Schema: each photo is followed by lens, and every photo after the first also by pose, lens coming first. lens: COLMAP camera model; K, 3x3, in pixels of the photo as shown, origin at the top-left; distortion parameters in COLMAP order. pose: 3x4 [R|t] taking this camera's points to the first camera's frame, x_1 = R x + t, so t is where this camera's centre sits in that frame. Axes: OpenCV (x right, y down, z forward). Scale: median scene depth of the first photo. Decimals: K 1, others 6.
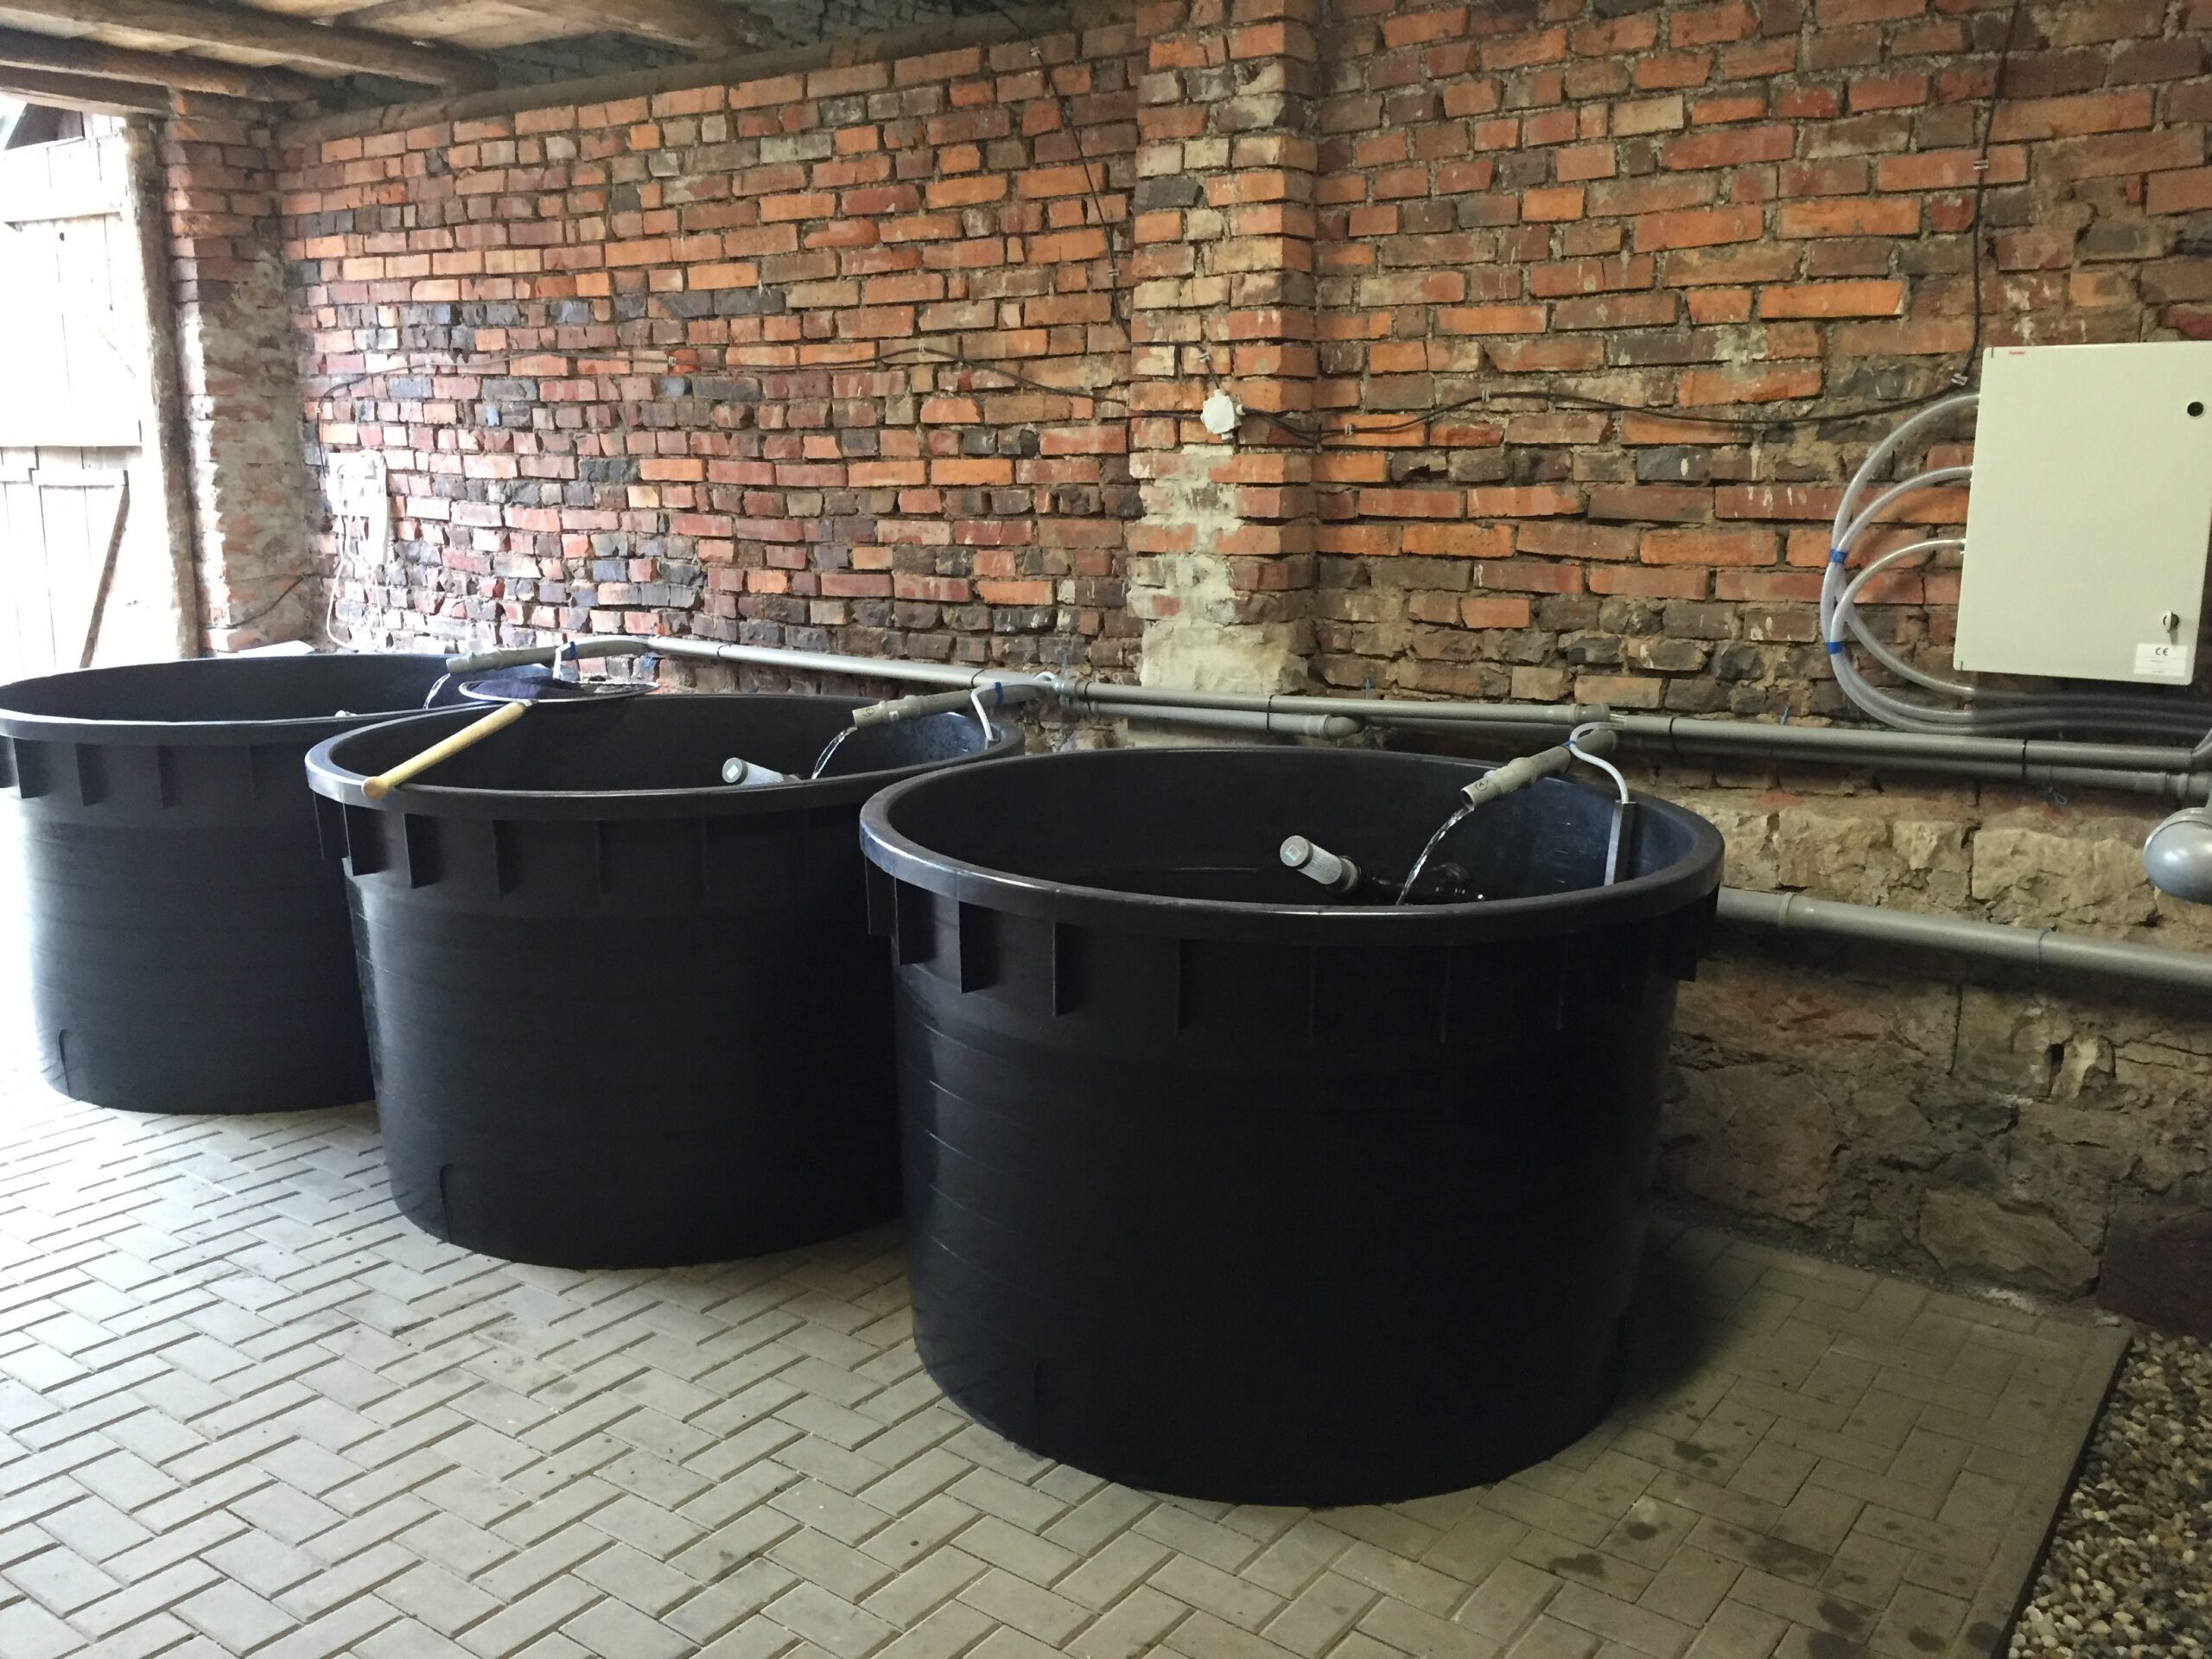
lens RADIAL K [[1888.1, 0, 1106.5], [0, 1888.1, 817.6], [0, 0, 1]] dist [0.091480, -0.124173]
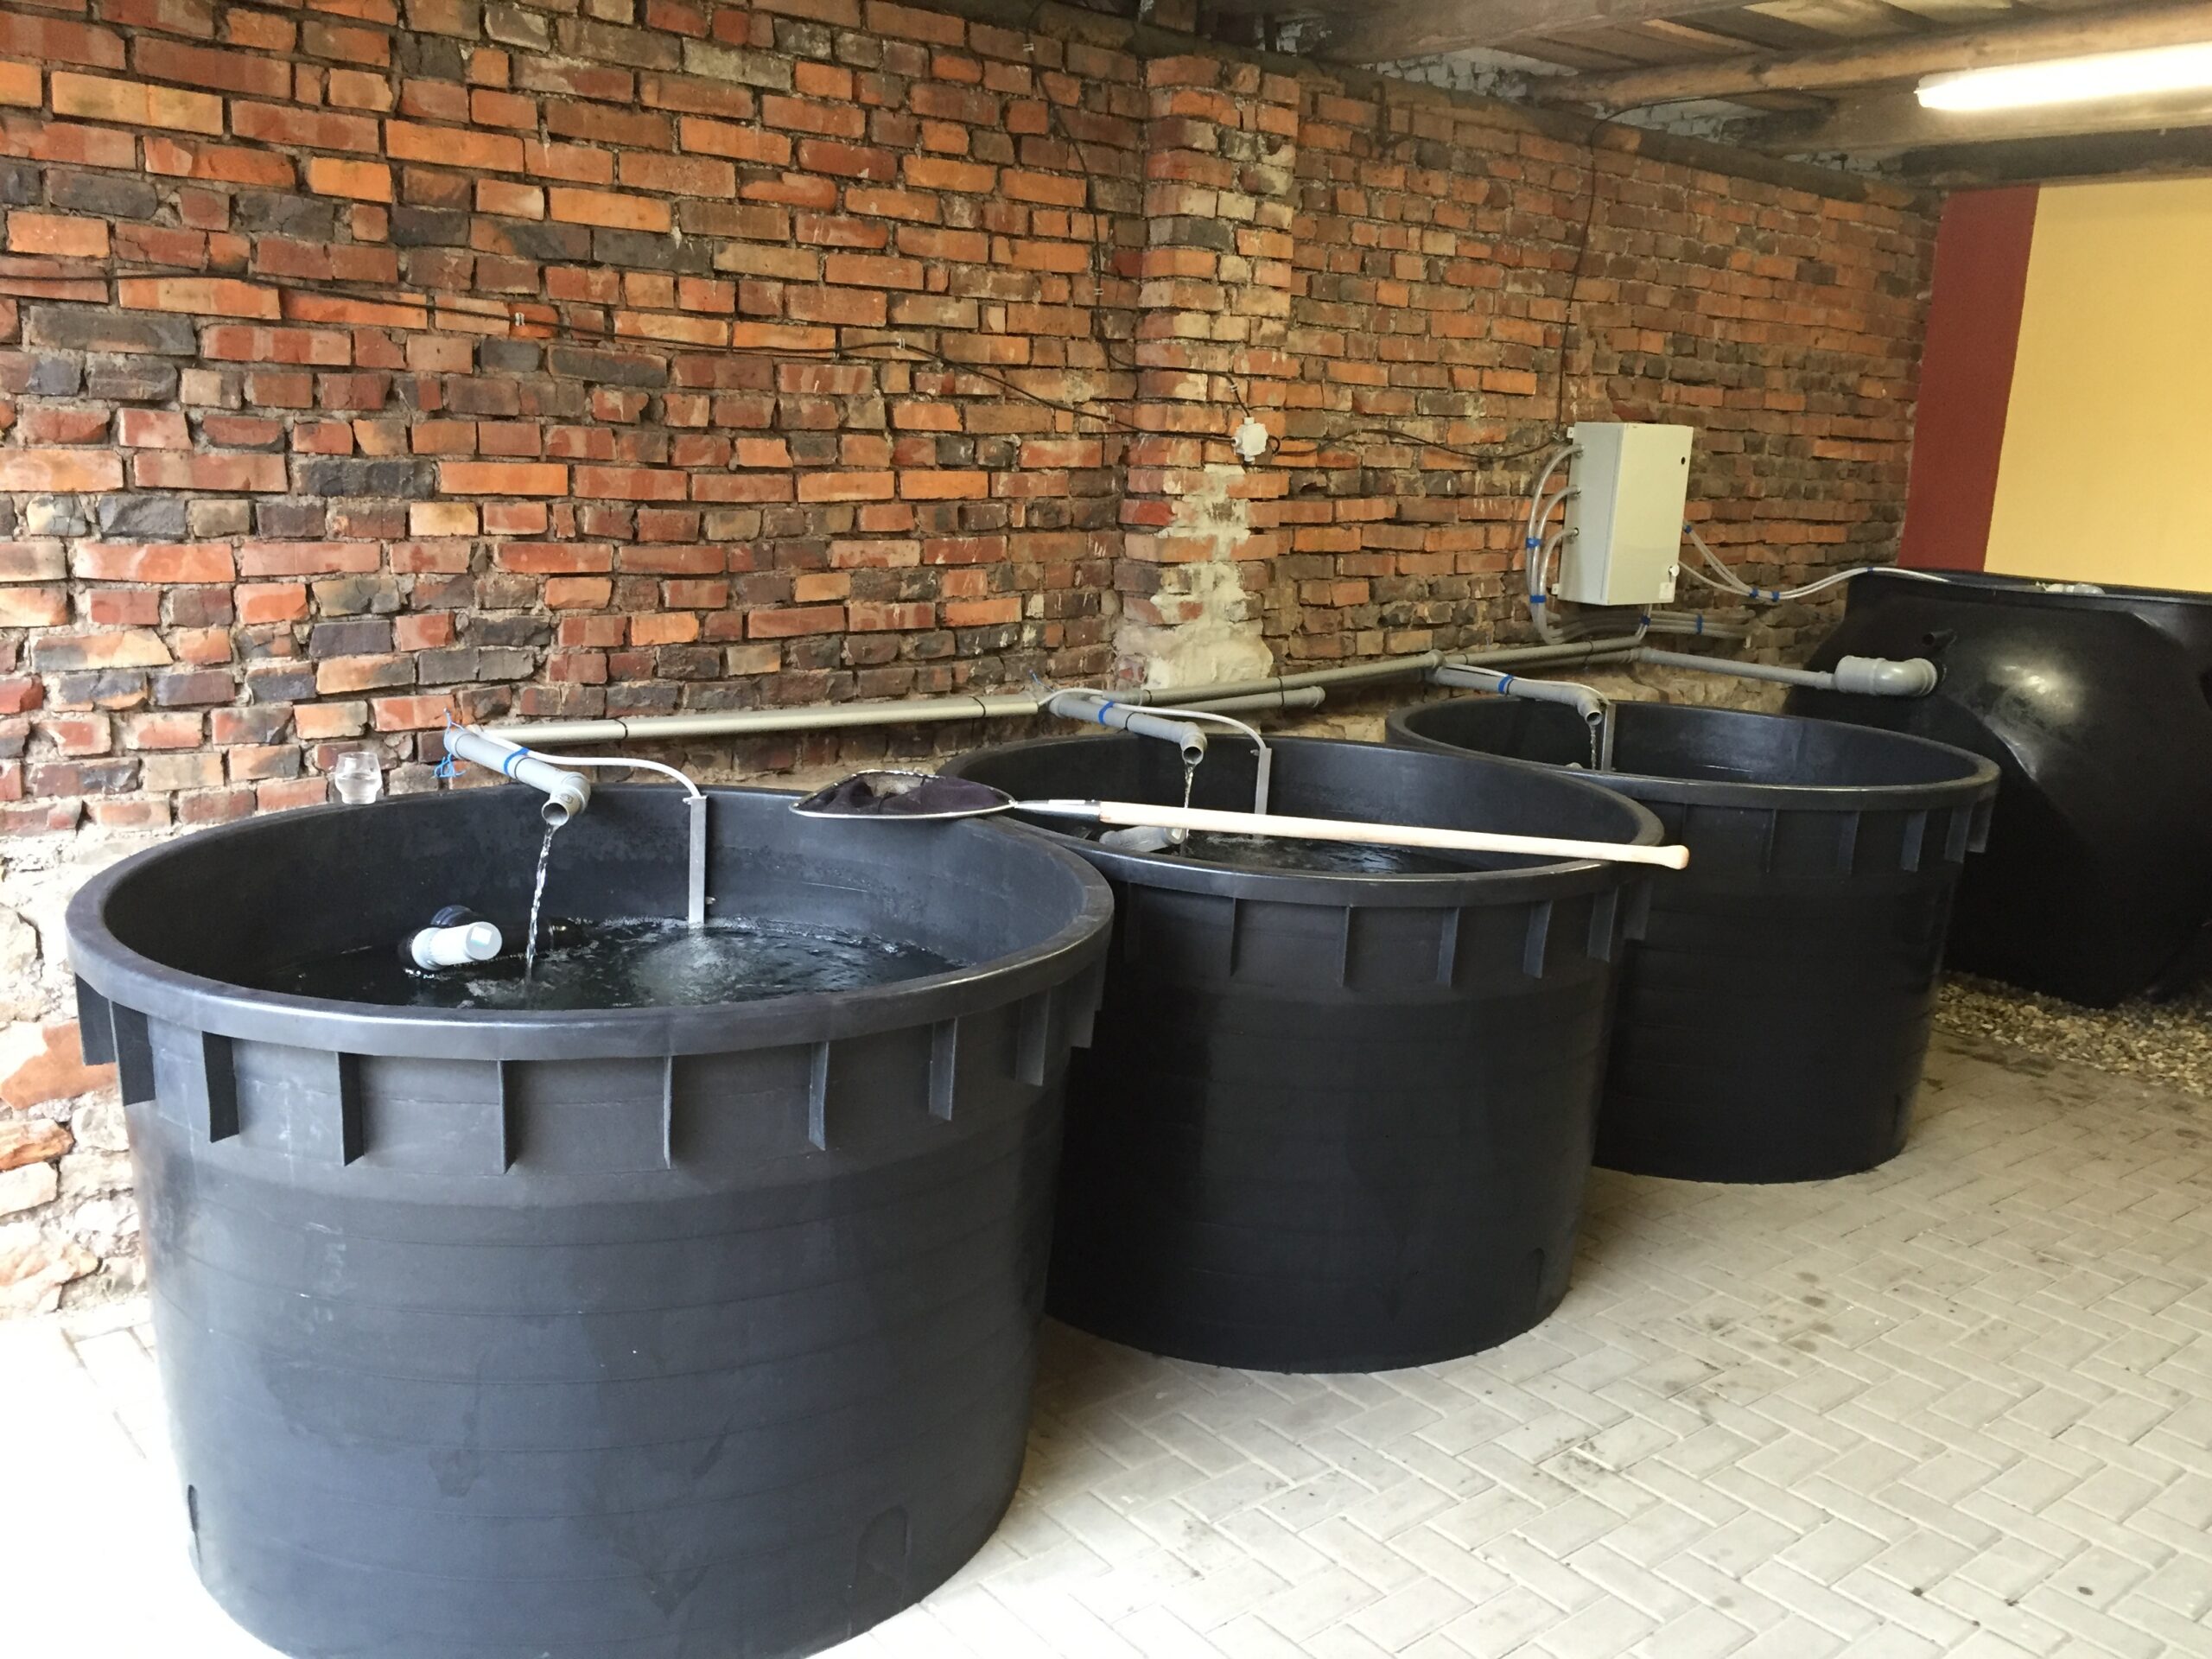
lens RADIAL K [[1888.1, 0, 1106.5], [0, 1888.1, 817.6], [0, 0, 1]] dist [0.091480, -0.124173]
pose [[0.233744, -0.189007, 0.953751, -1.049636], [0.141580, 0.977085, 0.158933, -0.176246], [-0.961935, 0.097882, 0.255147, 0.781632]]
